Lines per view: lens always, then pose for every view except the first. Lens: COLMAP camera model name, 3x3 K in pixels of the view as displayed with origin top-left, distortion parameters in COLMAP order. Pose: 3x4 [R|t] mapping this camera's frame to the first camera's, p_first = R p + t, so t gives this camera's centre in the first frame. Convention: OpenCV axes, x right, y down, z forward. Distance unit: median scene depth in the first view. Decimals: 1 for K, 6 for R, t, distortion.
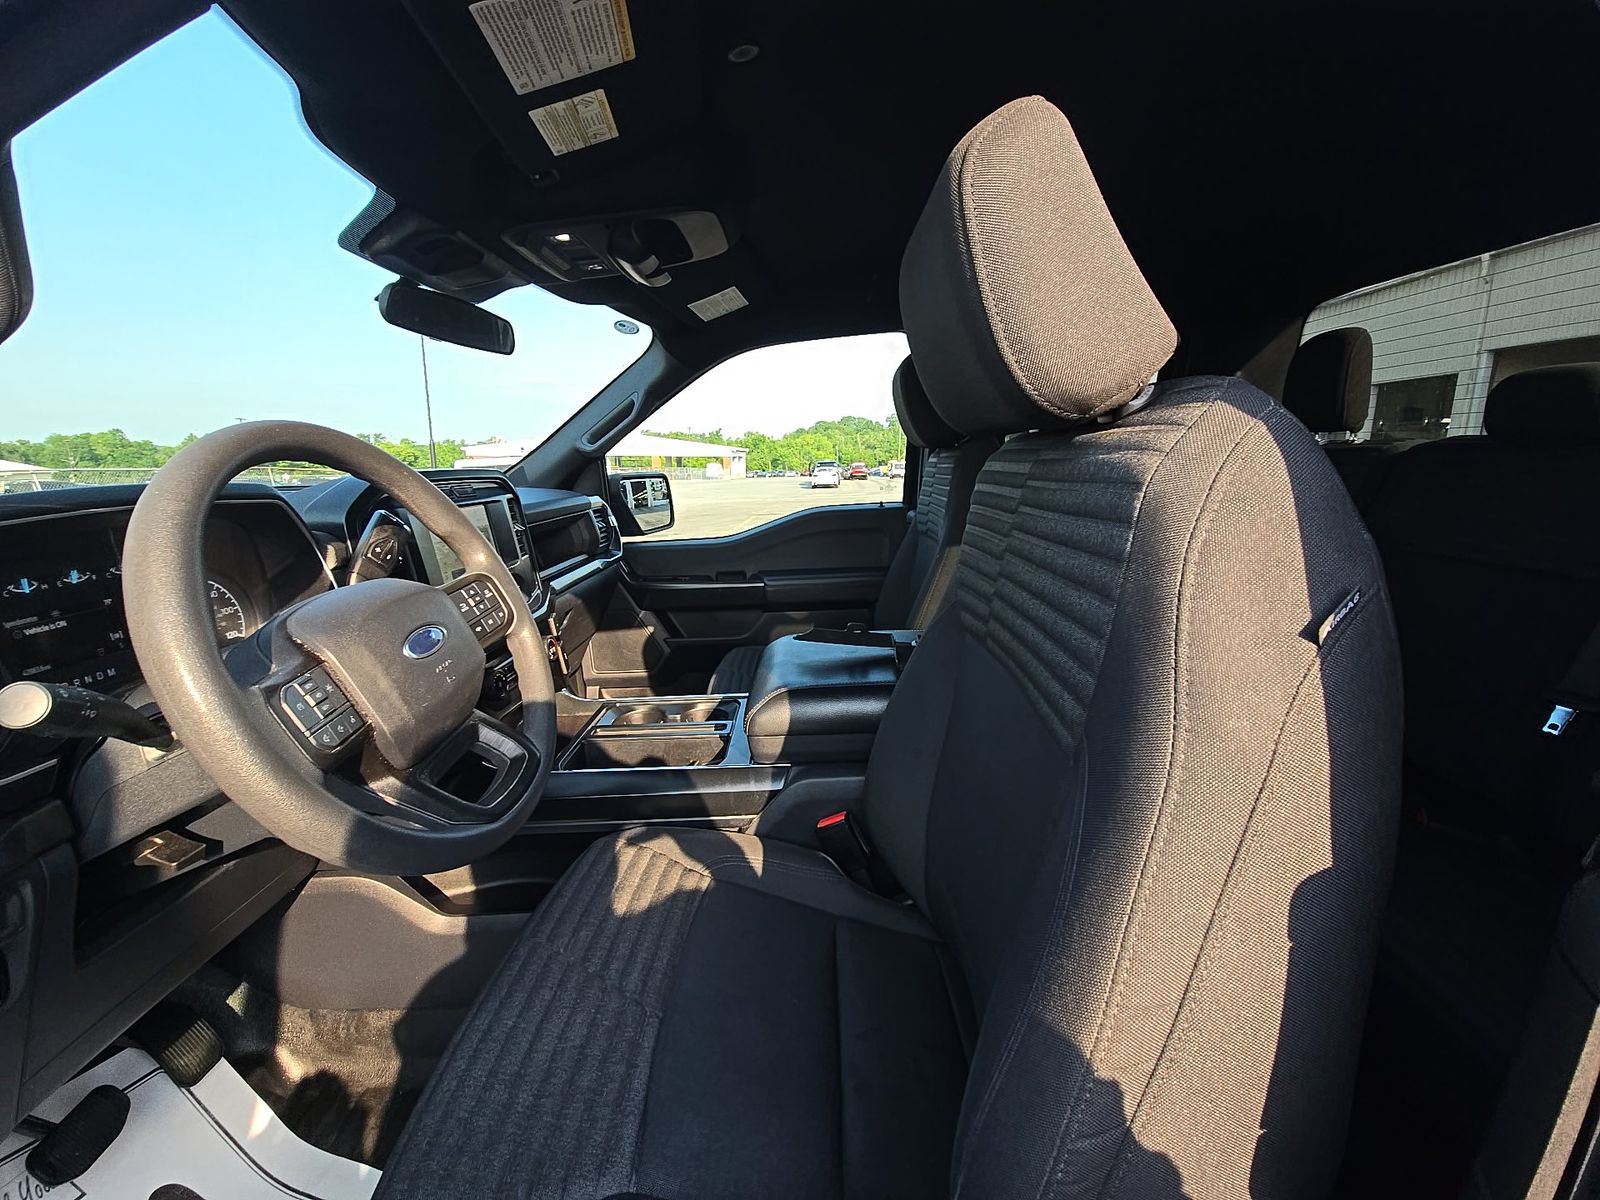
lens RADIAL K [[652.6, 0, 800.5], [0, 652.6, 595.4], [0, 0, 1]] dist [0.009507, -0.007975]
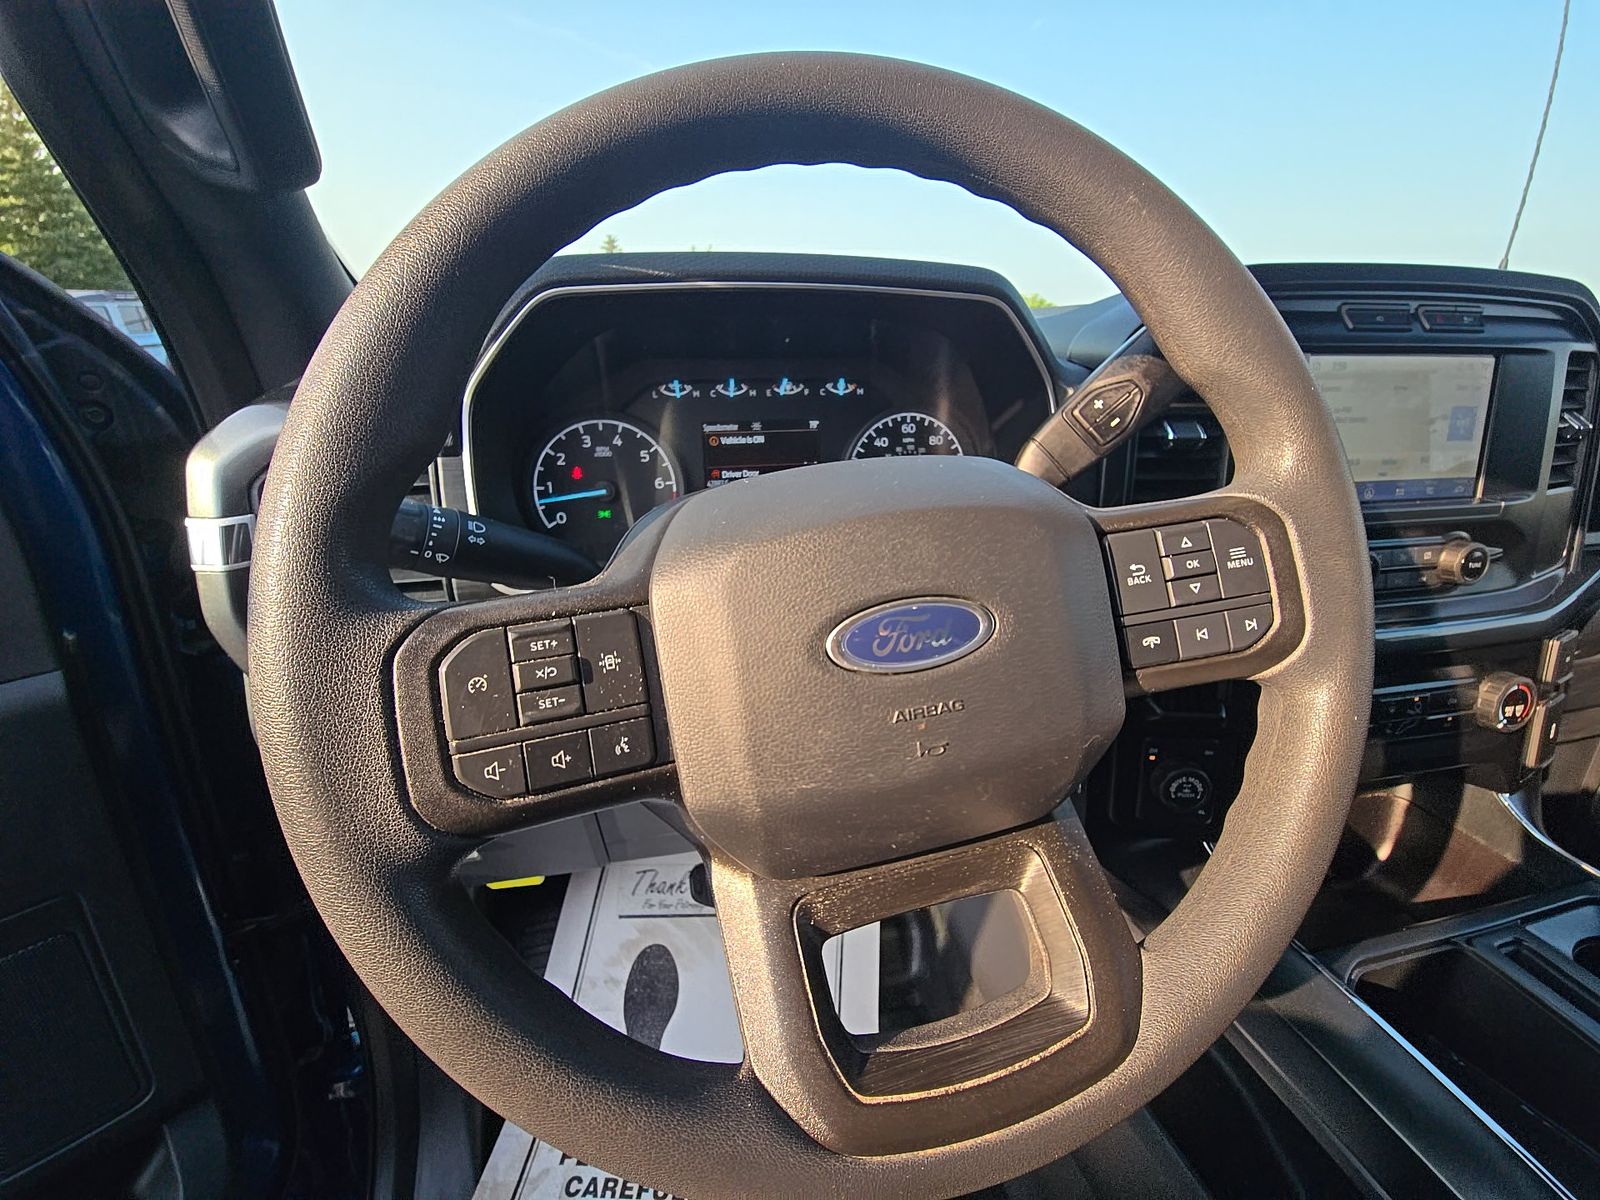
lens RADIAL K [[652.6, 0, 796.7], [0, 652.6, 595.3], [0, 0, 1]] dist [0.009507, -0.007975]
pose [[0.231321, 0.373668, -0.898255, -0.188649], [-0.209389, 0.920782, 0.329117, -0.048284], [0.950077, 0.111953, 0.291238, 0.619056]]
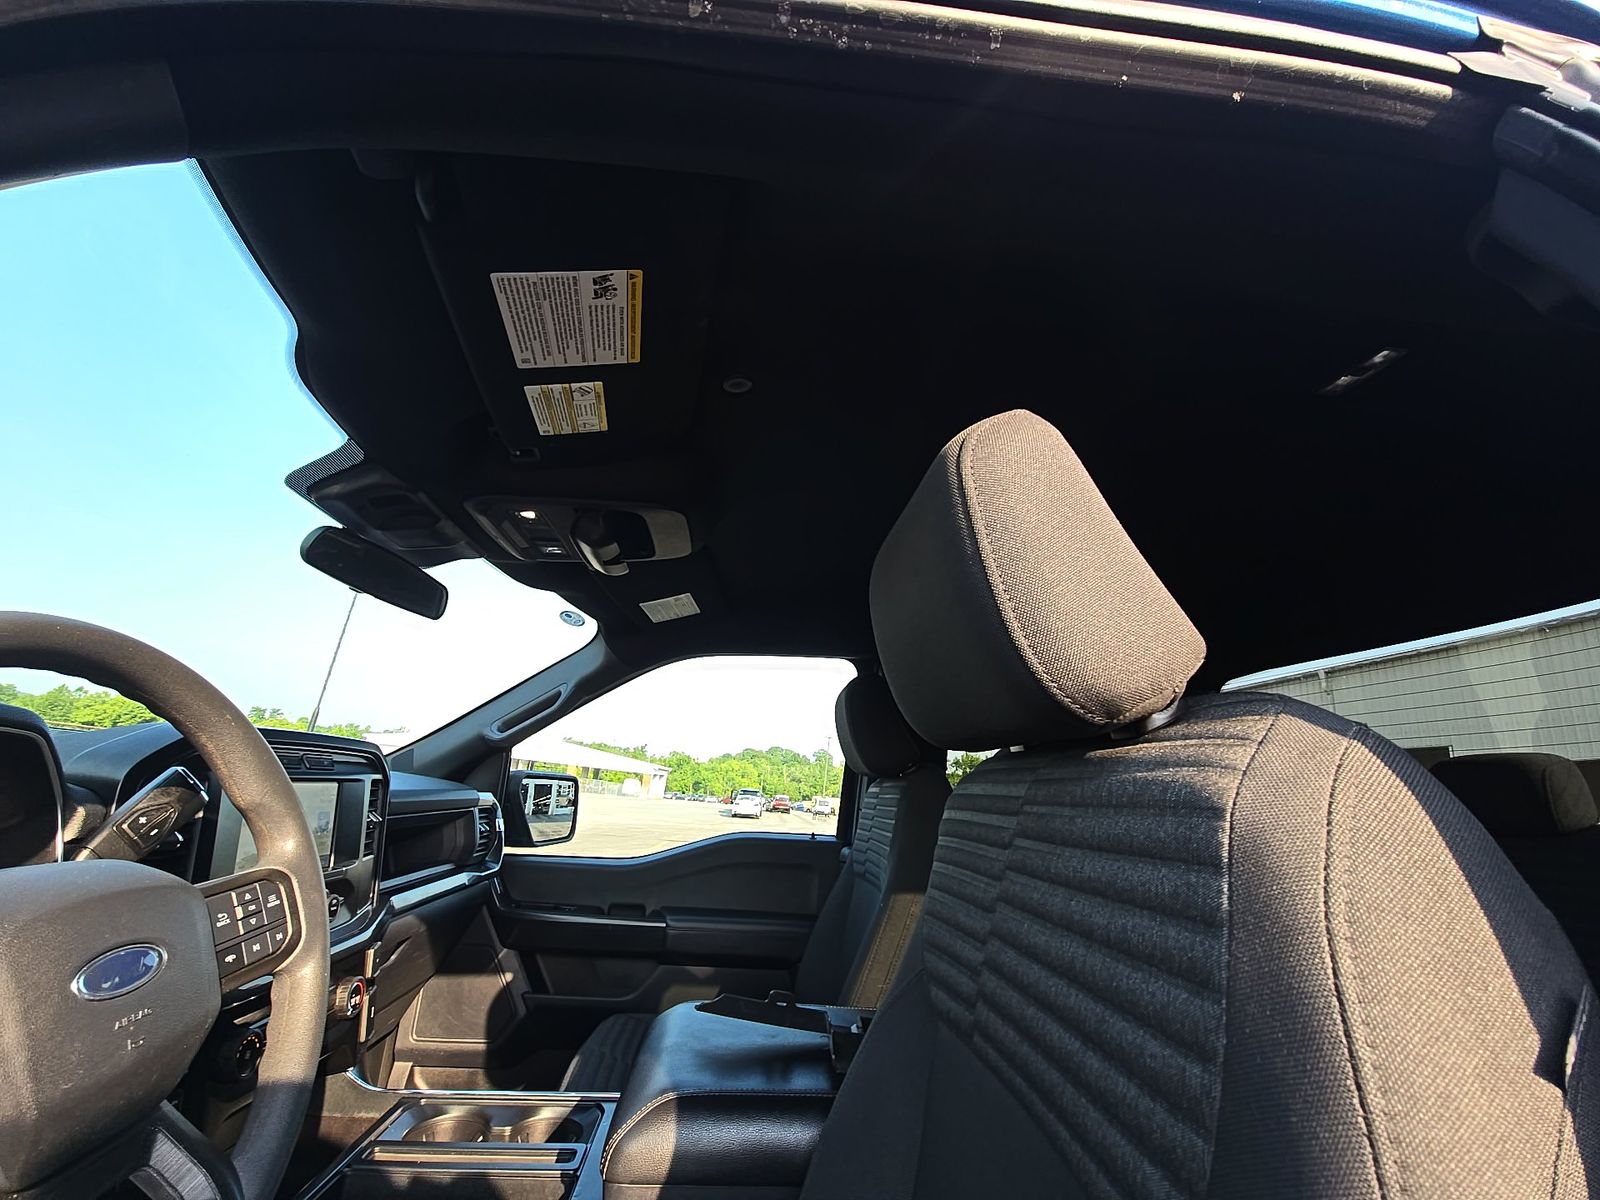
lens RADIAL K [[652.6, 0, 801.8], [0, 652.6, 586.8], [0, 0, 1]] dist [0.009507, -0.007975]
pose [[0.988278, 0.130590, 0.079075, -0.017792], [-0.075895, 0.869688, -0.487732, 0.002782], [-0.132464, 0.476014, 0.869405, 0.147652]]
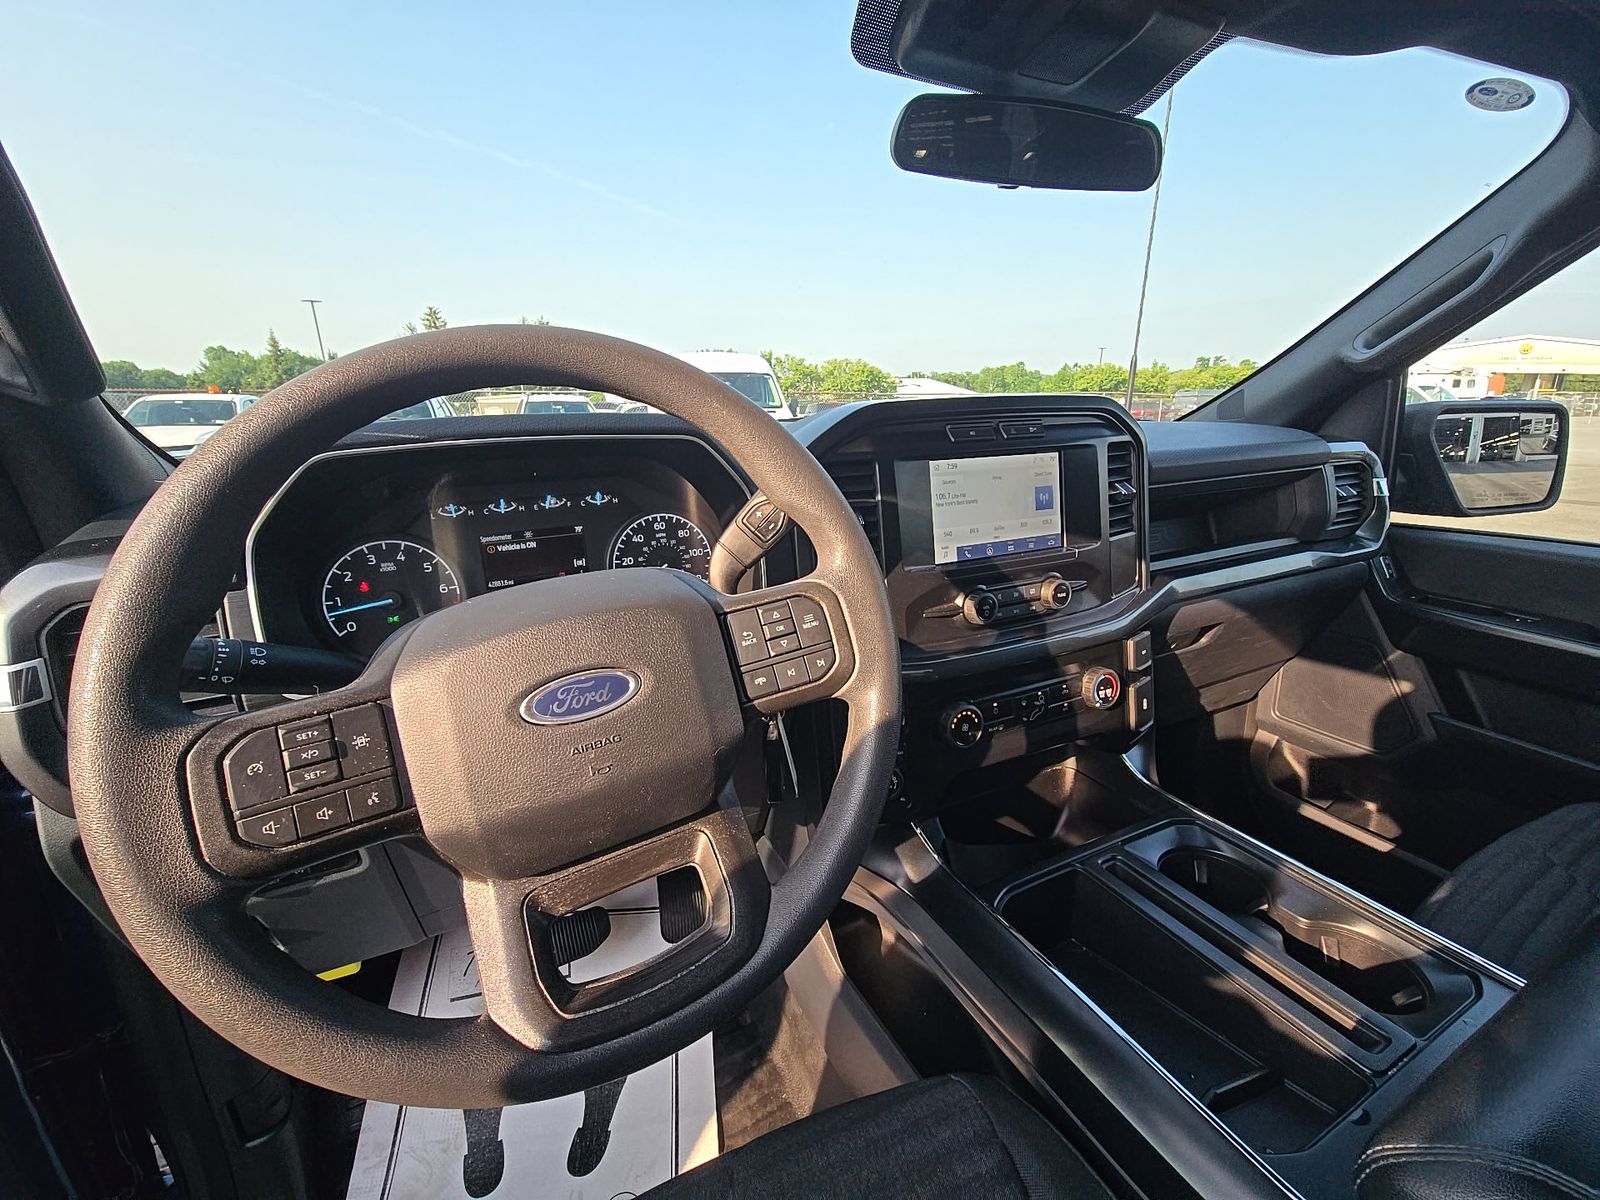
lens RADIAL K [[652.6, 0, 797.7], [0, 652.6, 590.9], [0, 0, 1]] dist [0.009507, -0.007975]
pose [[0.444098, 0.258219, -0.857963, -0.000726], [-0.168824, 0.964535, 0.202907, -0.132335], [0.879929, 0.054734, 0.471942, 0.670434]]
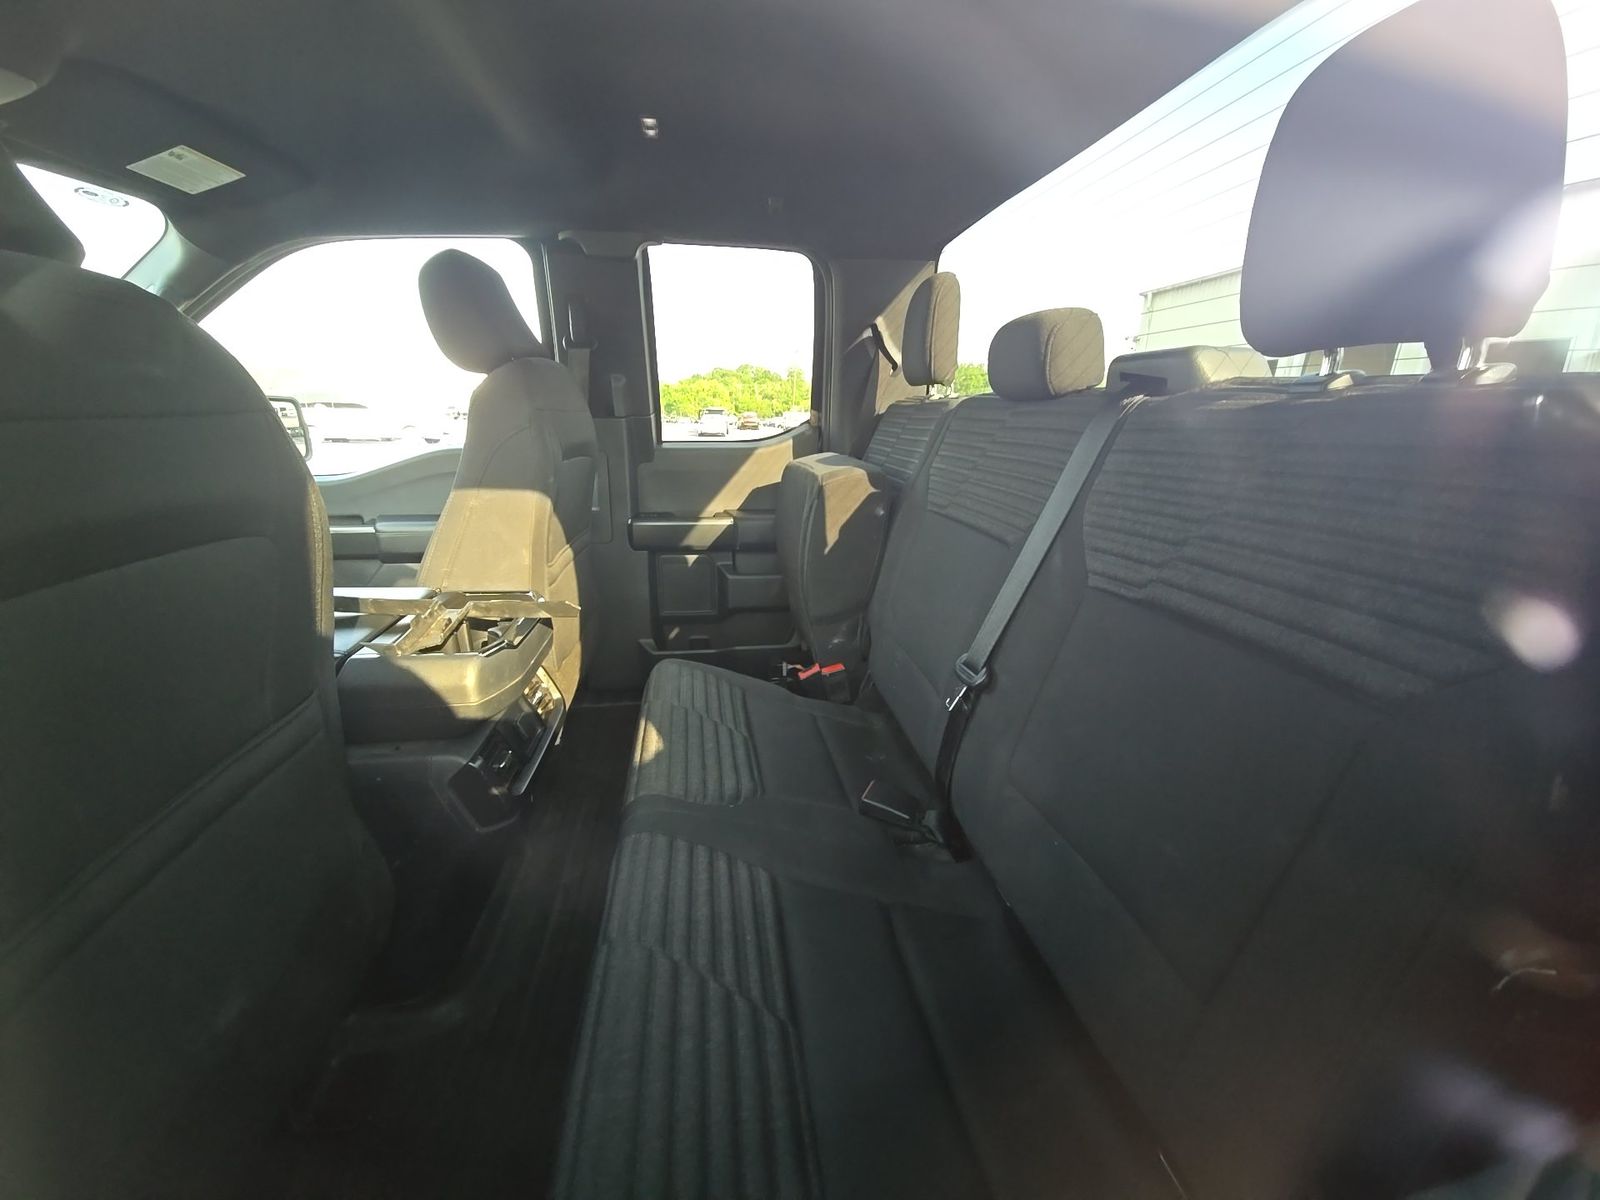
lens RADIAL K [[652.6, 0, 799.1], [0, 652.6, 584.0], [0, 0, 1]] dist [0.009507, -0.007975]
pose [[0.986901, 0.009296, 0.161058, 0.844582], [-0.018412, 0.998305, 0.055203, -0.008751], [-0.160272, -0.057445, 0.985400, 0.122830]]
